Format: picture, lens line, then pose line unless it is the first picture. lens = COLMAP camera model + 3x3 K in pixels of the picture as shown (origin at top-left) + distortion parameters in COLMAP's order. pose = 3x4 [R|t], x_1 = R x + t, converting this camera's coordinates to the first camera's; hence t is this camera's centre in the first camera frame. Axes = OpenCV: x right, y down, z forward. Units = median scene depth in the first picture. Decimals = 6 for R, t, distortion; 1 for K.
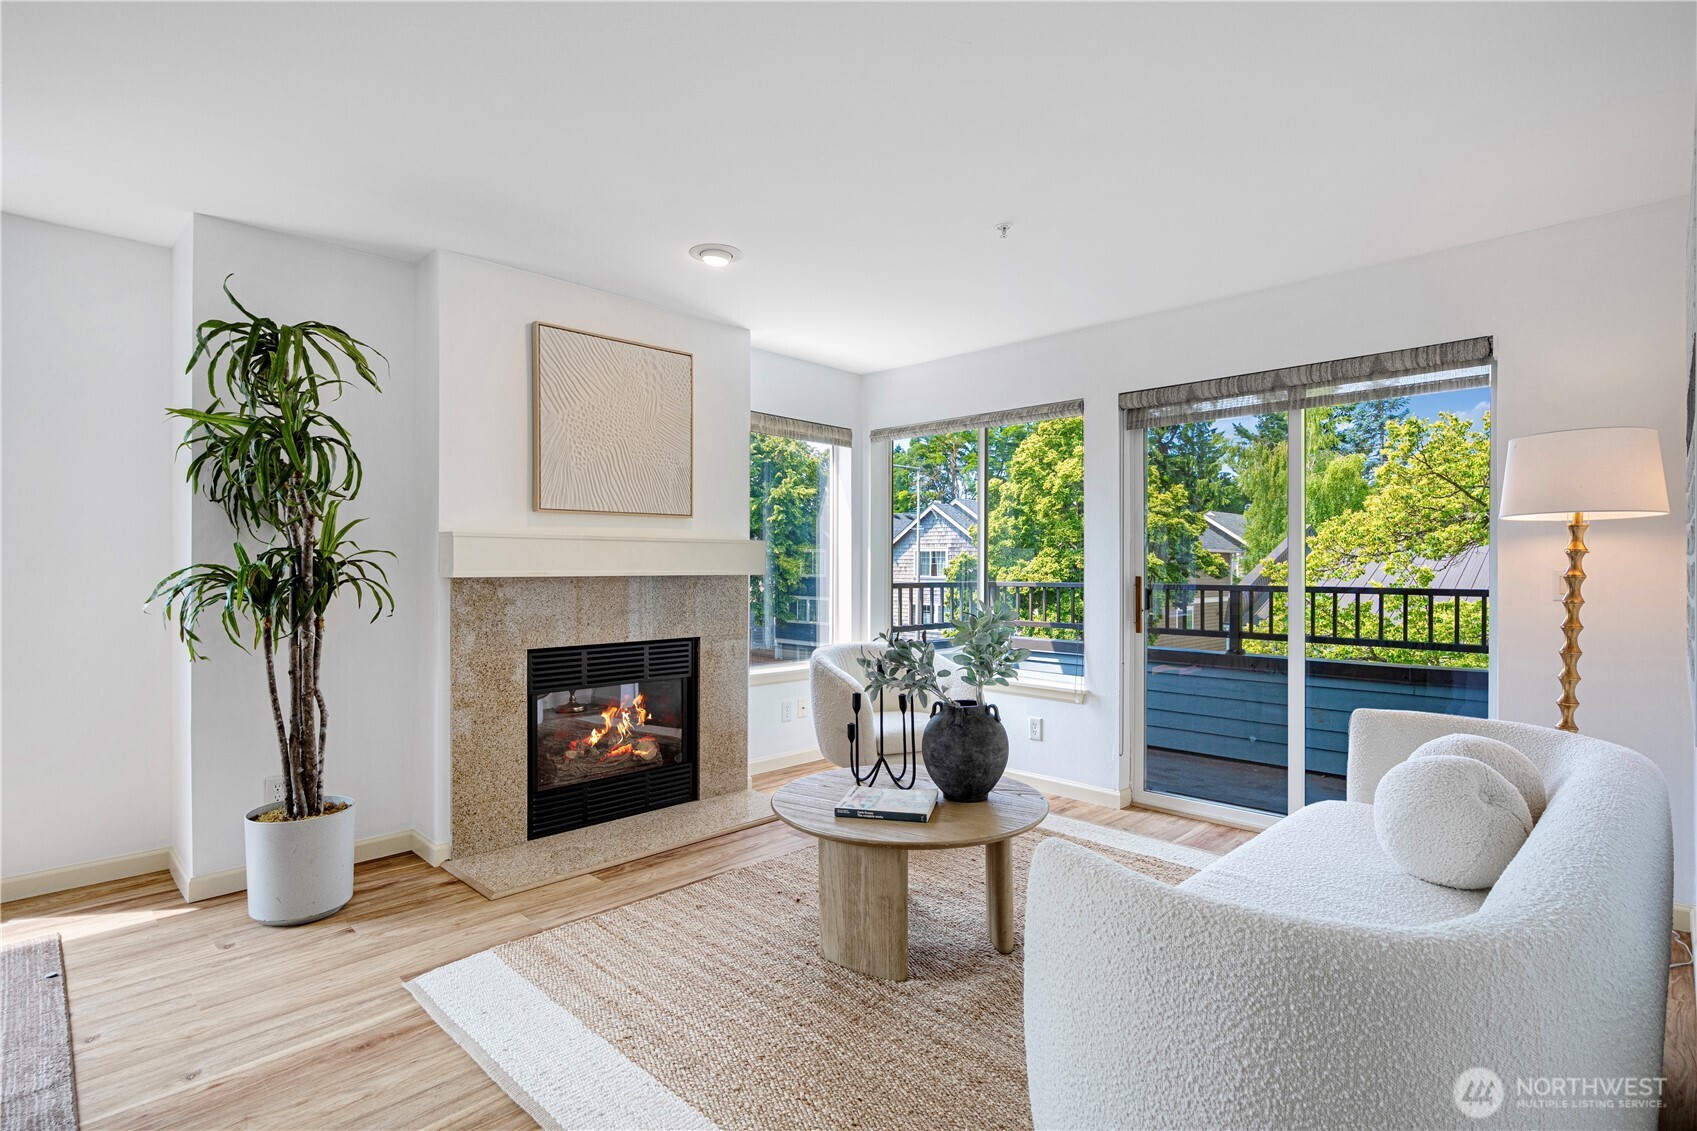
lens RADIAL K [[841.1, 0, 849.0], [0, 841.1, 560.7], [0, 0, 1]] dist [0.004021, 0.000745]
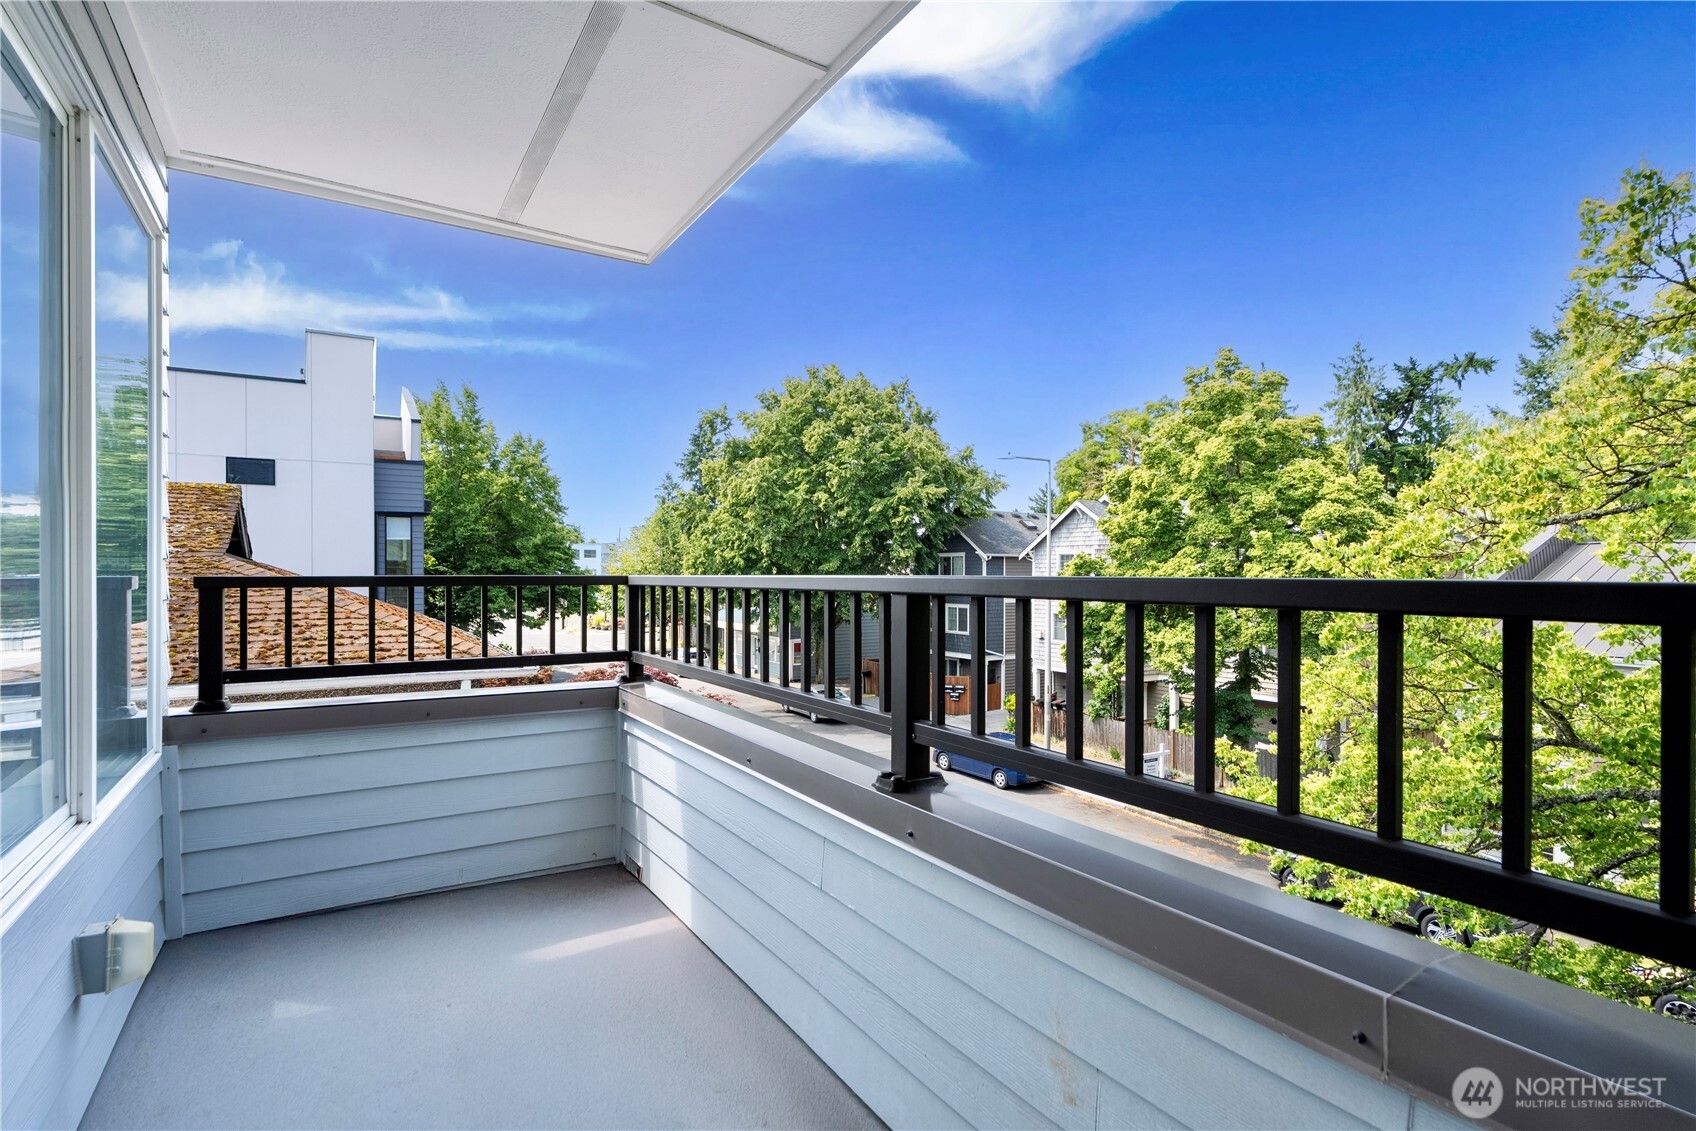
lens RADIAL K [[840.6, 0, 834.4], [0, 840.6, 571.5], [0, 0, 1]] dist [0.004021, 0.000745]
pose [[0.972503, -0.000717, -0.232889, 0.390502], [0.001695, 0.999991, 0.004001, 0.020575], [0.232884, -0.004286, 0.972495, 0.520927]]
